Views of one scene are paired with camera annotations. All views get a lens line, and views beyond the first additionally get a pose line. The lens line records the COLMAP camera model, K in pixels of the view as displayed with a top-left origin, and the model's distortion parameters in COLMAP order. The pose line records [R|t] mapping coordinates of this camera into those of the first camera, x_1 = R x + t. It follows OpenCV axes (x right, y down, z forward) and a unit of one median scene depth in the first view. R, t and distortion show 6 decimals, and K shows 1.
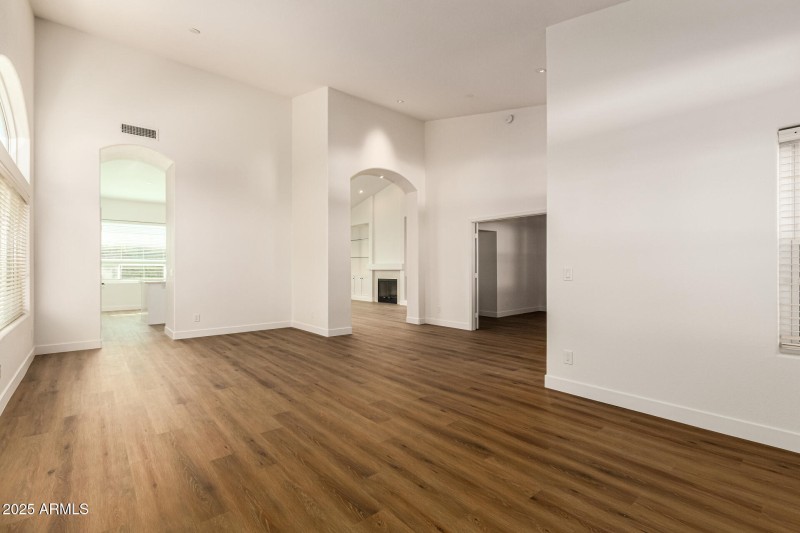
lens RADIAL K [[370.1, 0, 400.0], [0, 370.1, 266.5], [0, 0, 1]] dist [0.000810, 0.000179]
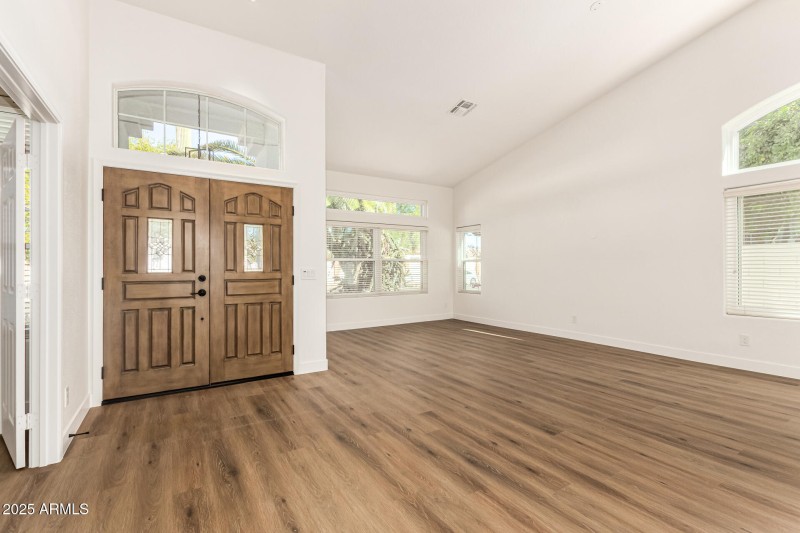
lens RADIAL K [[370.1, 0, 400.0], [0, 370.1, 266.5], [0, 0, 1]] dist [0.000810, 0.000179]
pose [[-0.990168, 0.007669, 0.139673, -0.000969], [0.005922, 0.999899, -0.012922, 0.015498], [-0.139758, -0.011968, -0.990113, 1.995857]]
